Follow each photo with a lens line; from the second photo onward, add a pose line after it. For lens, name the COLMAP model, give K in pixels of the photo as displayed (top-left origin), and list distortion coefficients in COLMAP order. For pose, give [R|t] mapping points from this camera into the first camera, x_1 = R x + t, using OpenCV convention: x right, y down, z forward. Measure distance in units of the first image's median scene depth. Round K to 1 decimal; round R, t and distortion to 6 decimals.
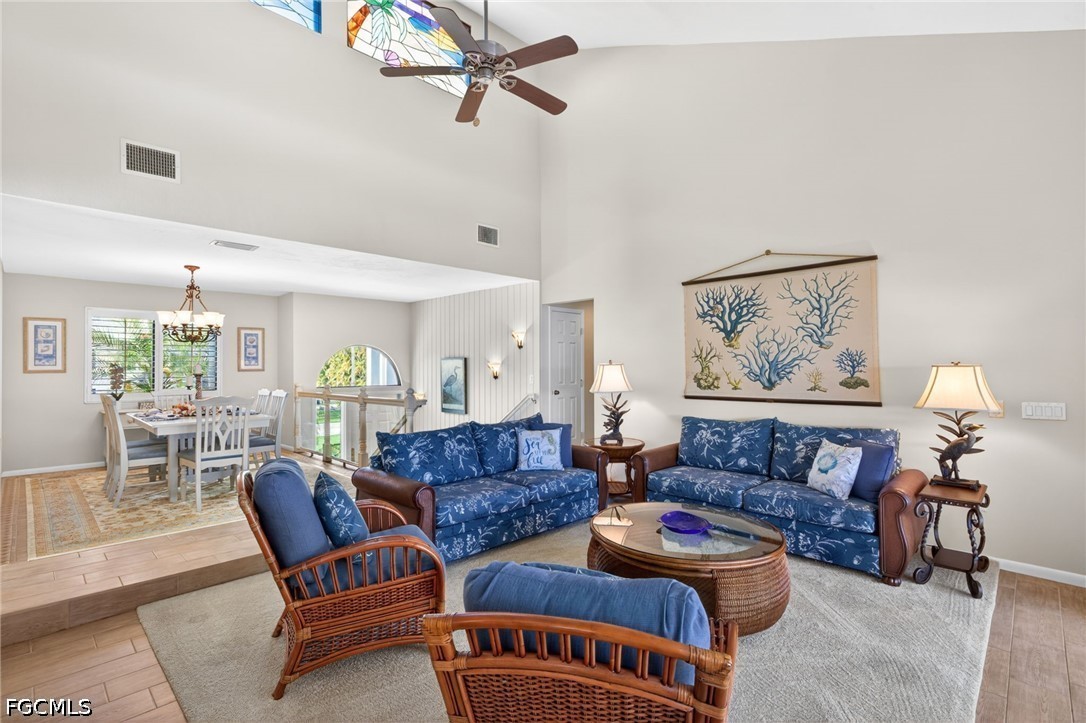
lens RADIAL K [[514.2, 0, 543.0], [0, 514.2, 361.5], [0, 0, 1]] dist [0.002002, 0.000860]
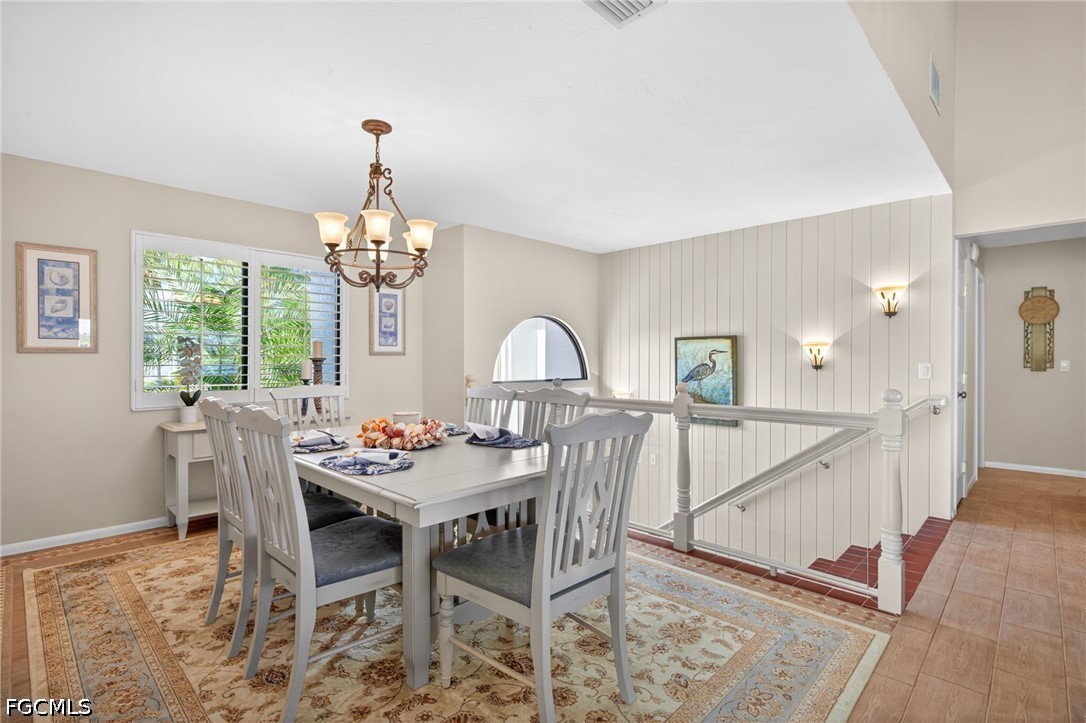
lens RADIAL K [[514.2, 0, 543.0], [0, 514.2, 361.5], [0, 0, 1]] dist [0.002002, 0.000860]
pose [[0.999952, 0.005236, 0.008236, -0.484865], [-0.005359, 0.999873, 0.015017, 0.020556], [-0.008156, -0.015061, 0.999853, 0.479128]]
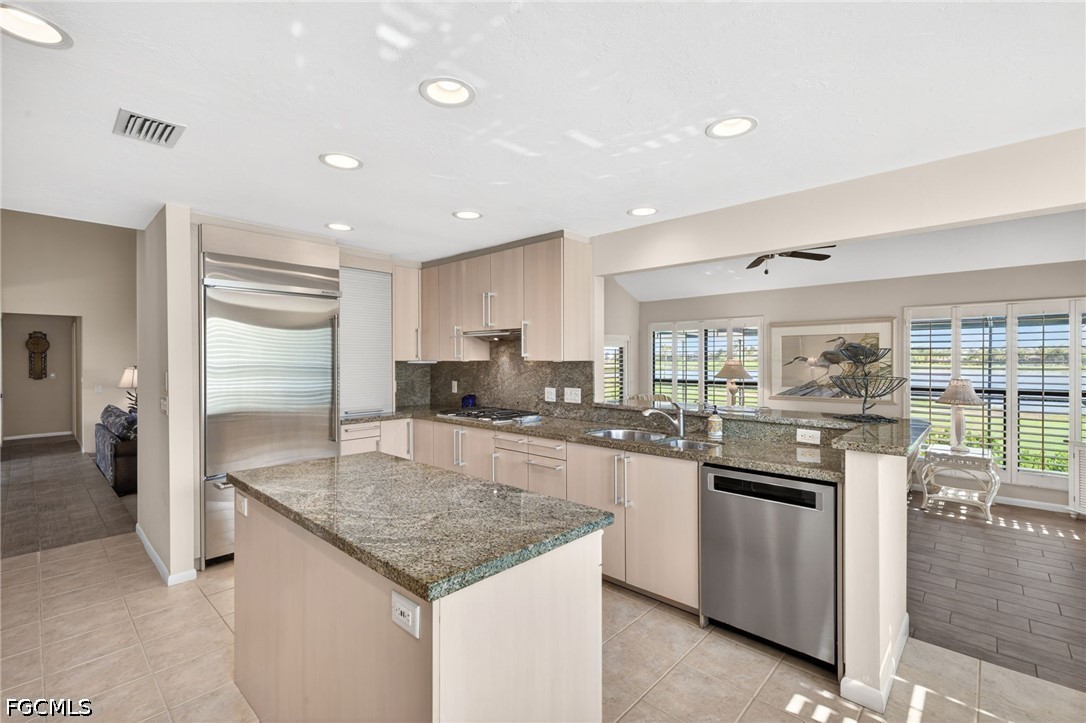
lens RADIAL K [[476.2, 0, 543.0], [0, 476.2, 361.5], [0, 0, 1]] dist [-0.000582, 0.000074]
pose [[-0.024366, -0.000079, 0.999703, -1.029420], [-0.008995, 0.999960, -0.000140, -0.017307], [-0.999663, -0.008996, -0.024365, -0.061233]]
